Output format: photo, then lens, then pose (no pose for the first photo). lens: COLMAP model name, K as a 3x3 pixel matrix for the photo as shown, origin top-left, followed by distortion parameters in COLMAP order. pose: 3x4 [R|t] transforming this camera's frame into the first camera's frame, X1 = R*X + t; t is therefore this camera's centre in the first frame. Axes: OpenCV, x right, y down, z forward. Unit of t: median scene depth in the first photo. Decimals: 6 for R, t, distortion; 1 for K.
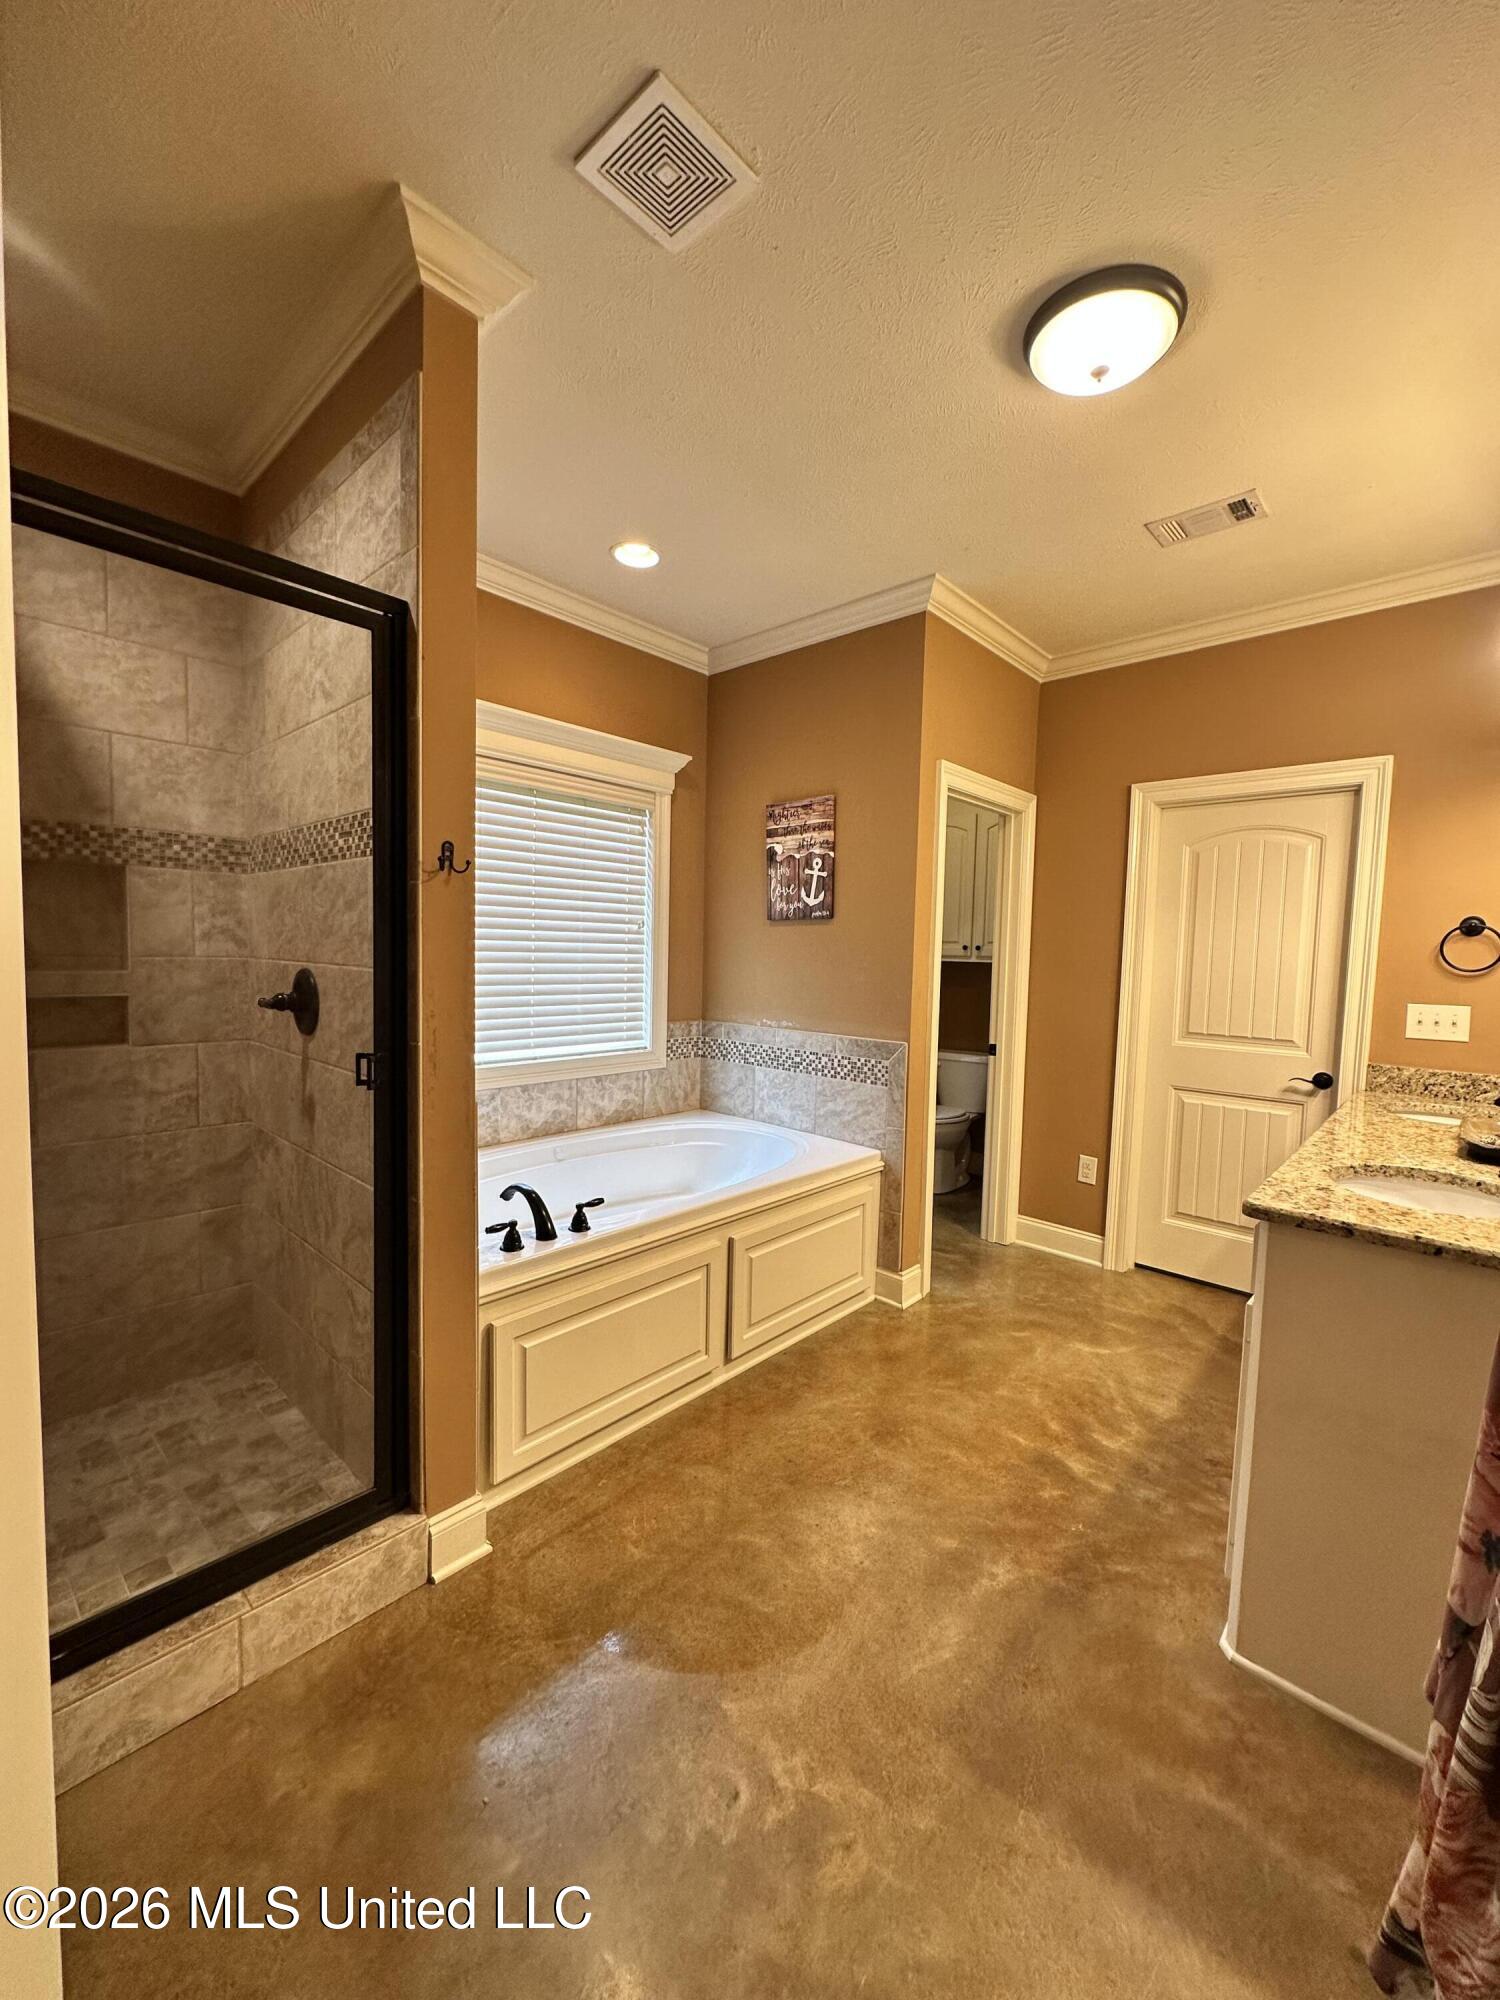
lens RADIAL K [[802.7, 0, 750.9], [0, 802.7, 1003.4], [0, 0, 1]] dist [-0.000285, -0.000011]
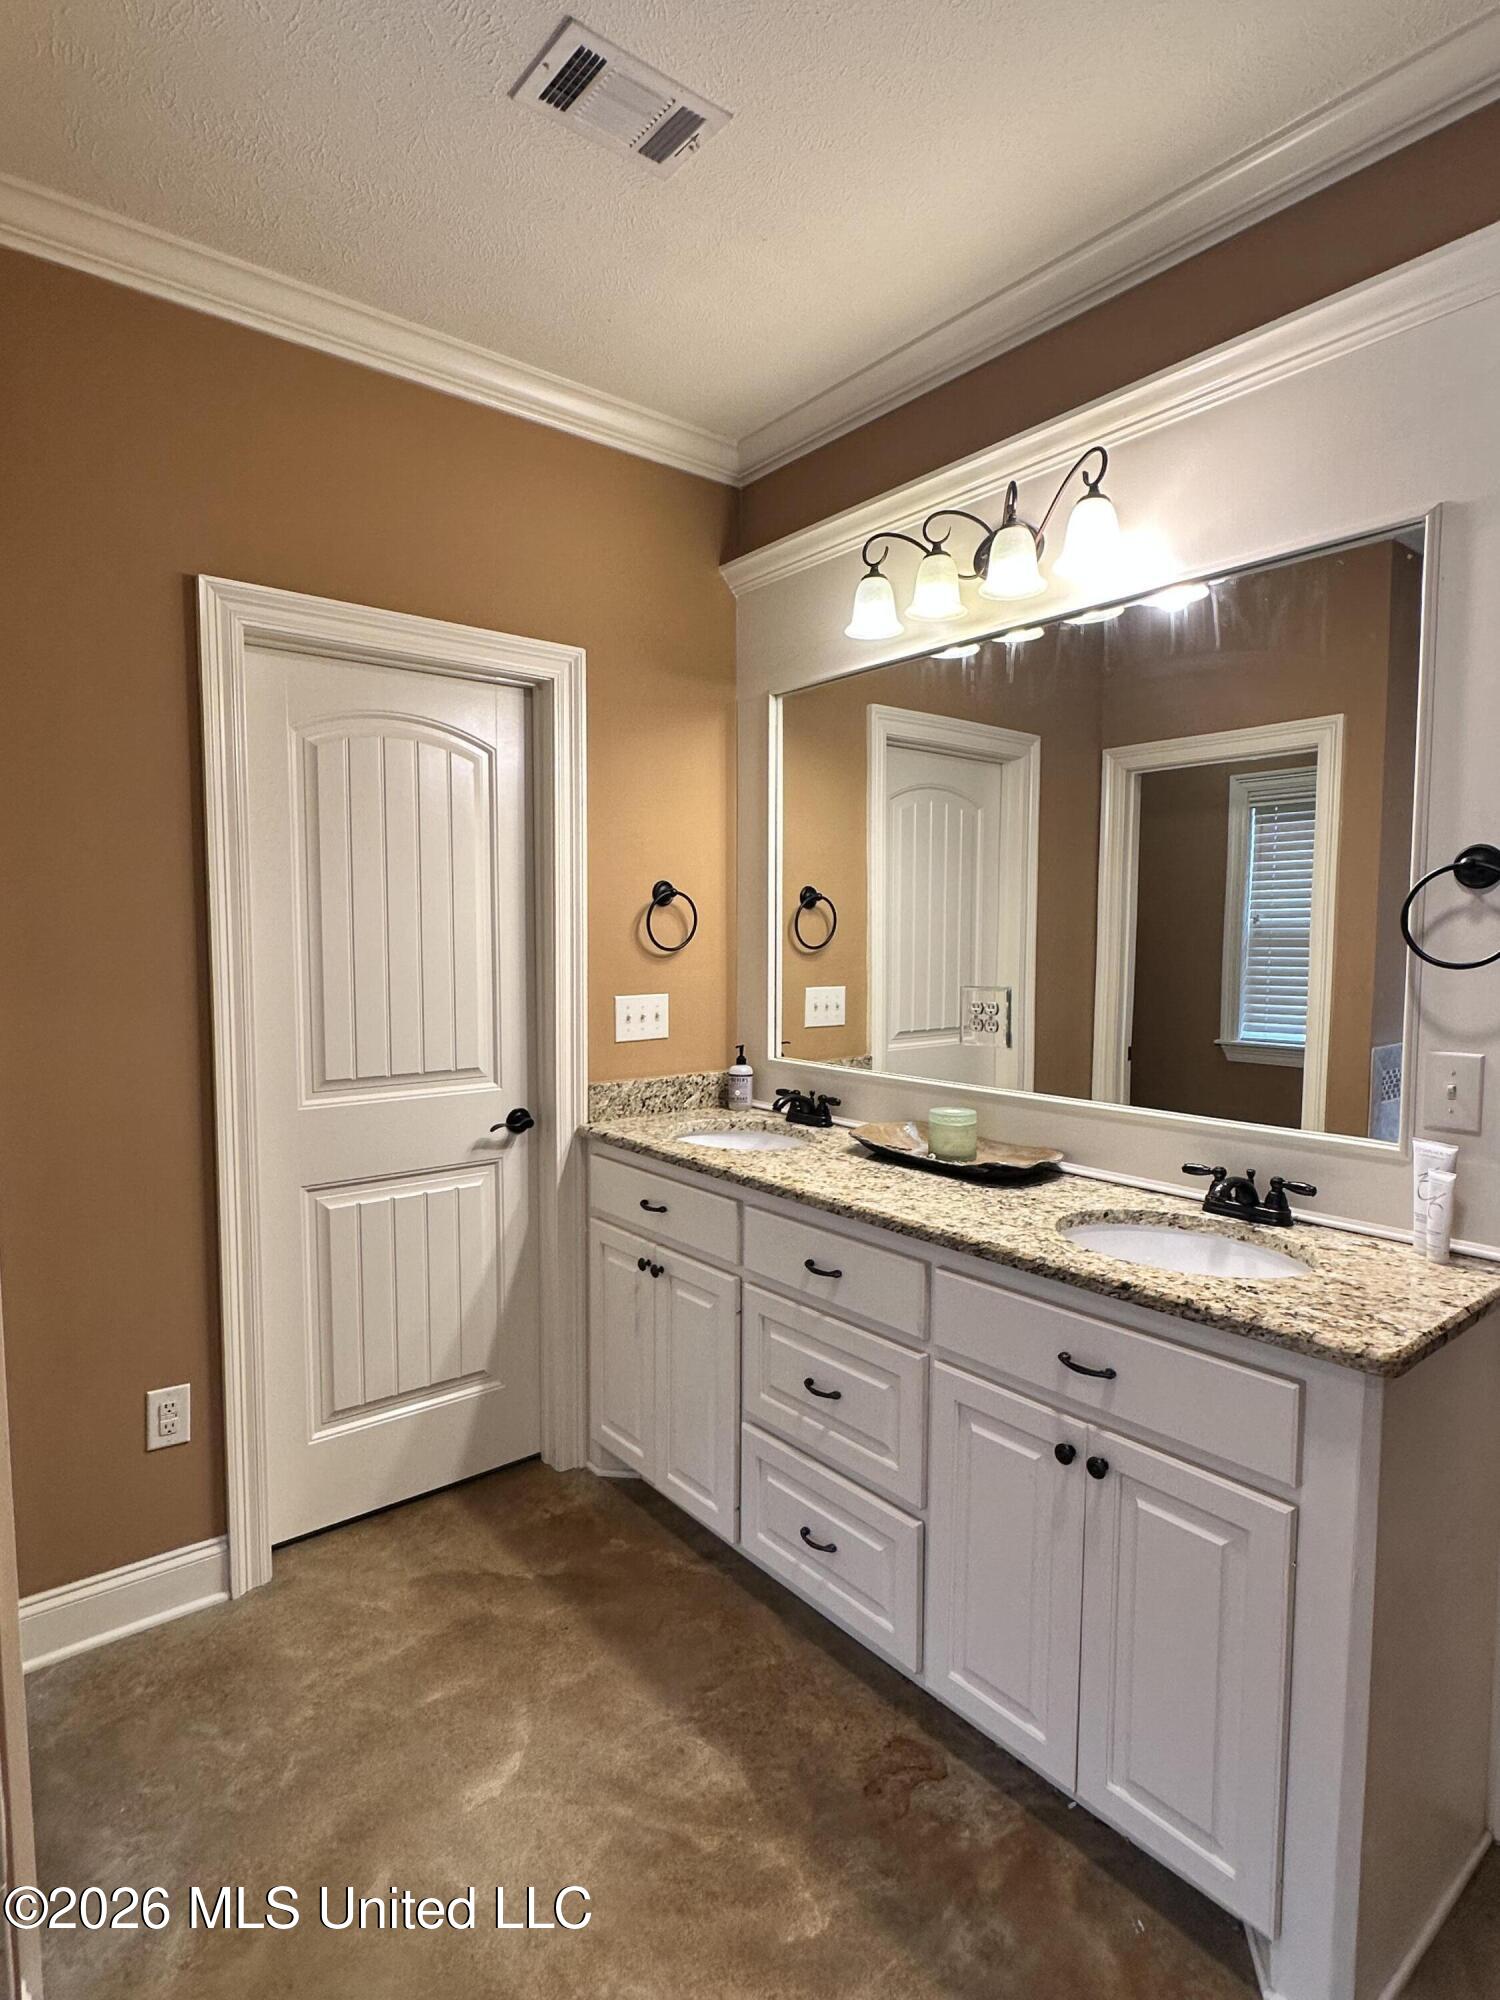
lens RADIAL K [[1054.6, 0, 750.7], [0, 1054.6, 1001.4], [0, 0, 1]] dist [-0.005220, -0.000055]
pose [[0.143575, -0.094200, 0.985146, -0.115675], [0.067331, 0.994083, 0.085242, -0.064804], [-0.987346, 0.054093, 0.149068, 0.684248]]
